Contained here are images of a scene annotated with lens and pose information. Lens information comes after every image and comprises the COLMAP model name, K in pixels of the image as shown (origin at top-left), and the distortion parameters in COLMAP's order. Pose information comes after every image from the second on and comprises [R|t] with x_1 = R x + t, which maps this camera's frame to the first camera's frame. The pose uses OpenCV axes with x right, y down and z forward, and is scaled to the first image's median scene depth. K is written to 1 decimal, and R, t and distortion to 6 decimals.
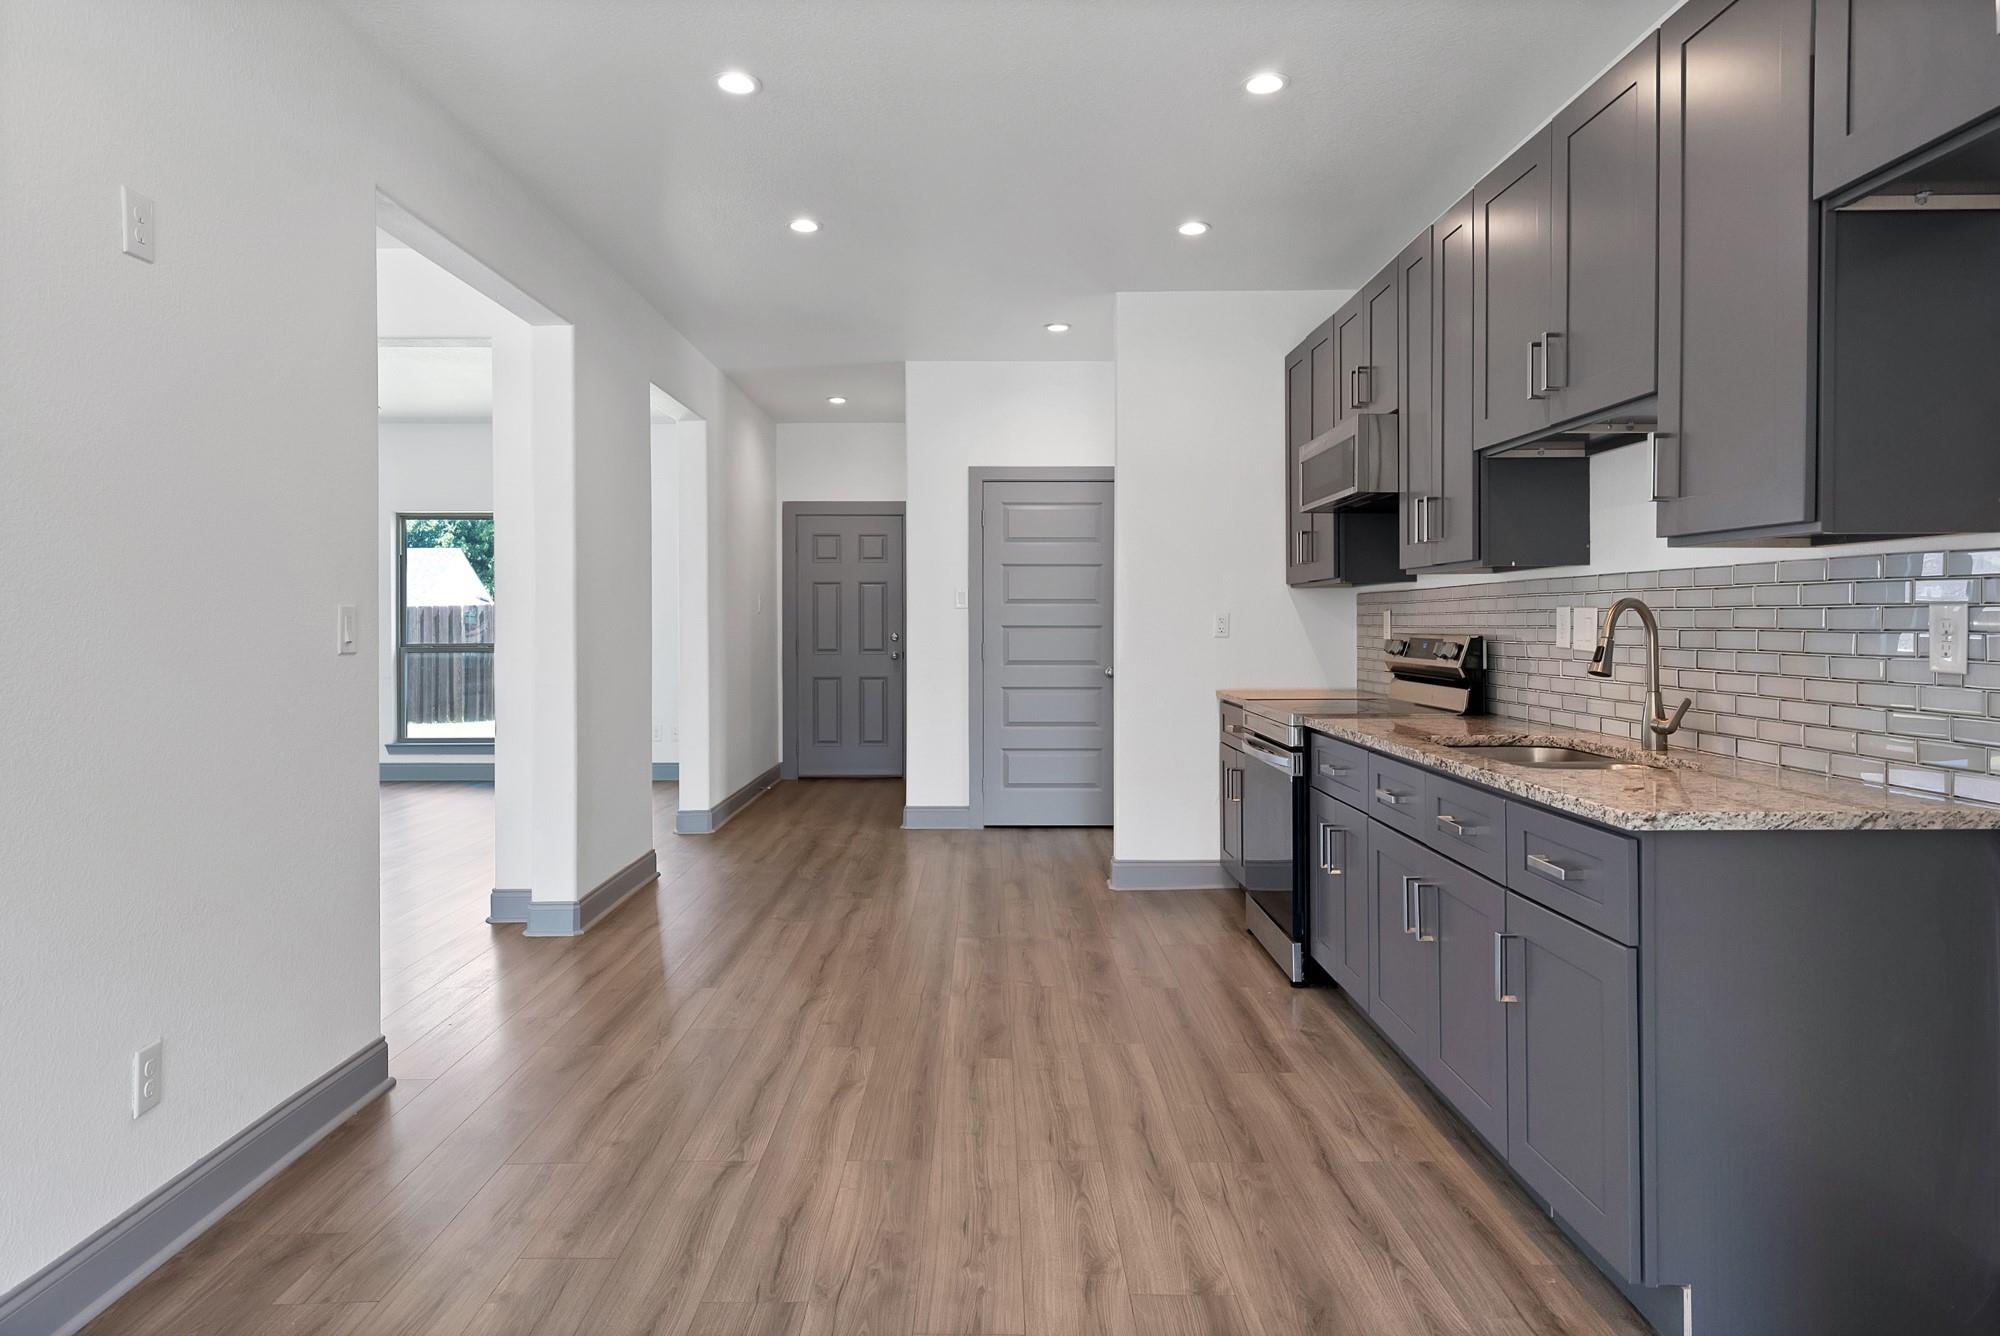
lens RADIAL K [[1209.8, 0, 1004.3], [0, 1209.8, 668.9], [0, 0, 1]] dist [0.011253, 0.000698]
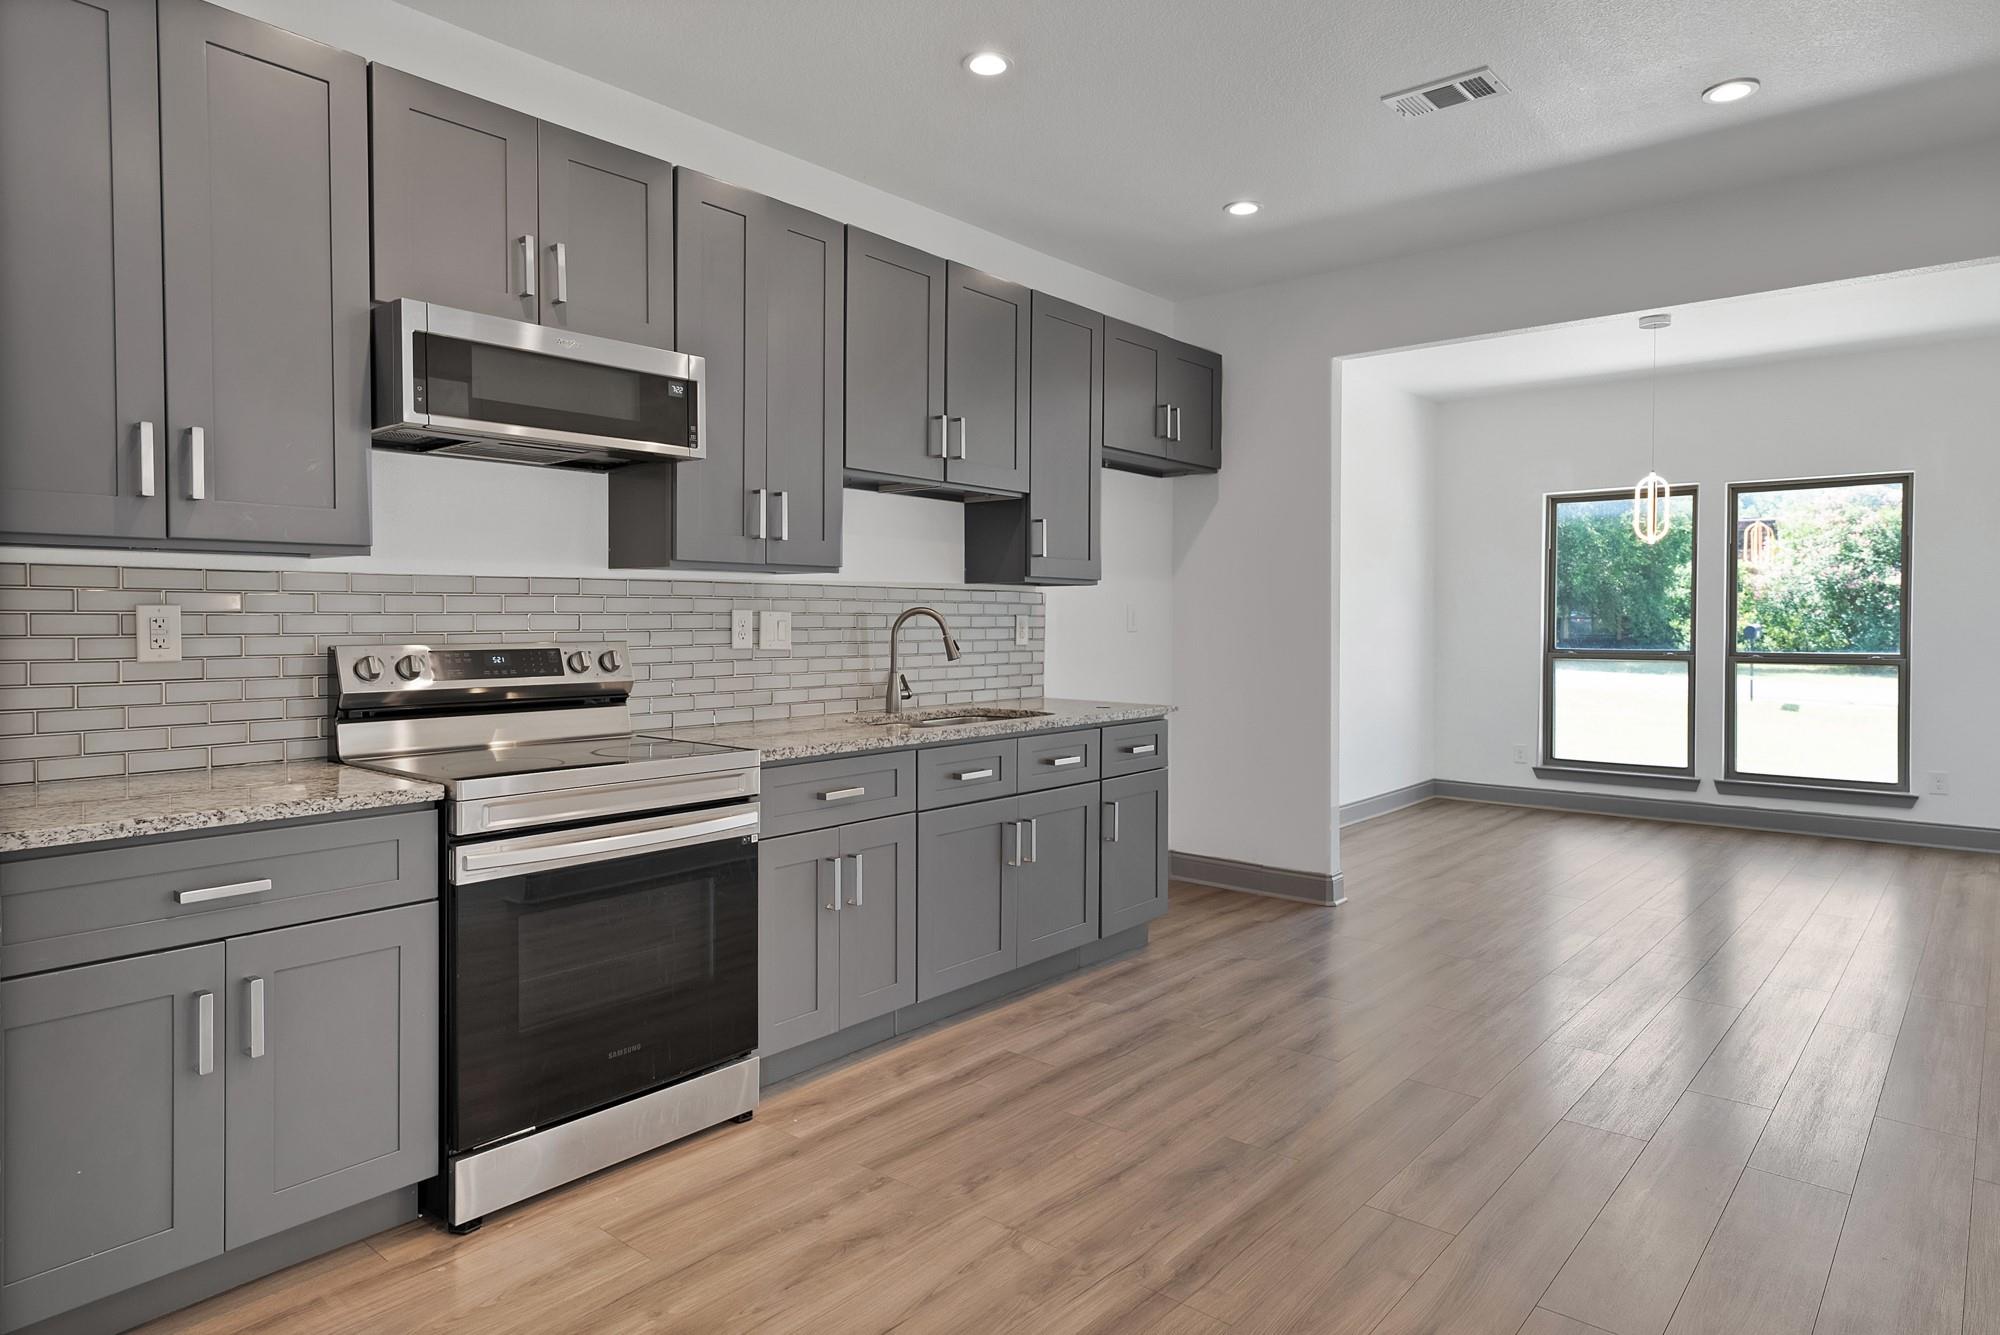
lens RADIAL K [[1209.8, 0, 1000.2], [0, 1209.8, 652.5], [0, 0, 1]] dist [0.011253, 0.000698]
pose [[-0.765457, -0.011908, 0.643377, -0.437362], [0.028428, 0.998227, 0.052298, -0.068850], [-0.642859, 0.058322, -0.763761, 1.820527]]
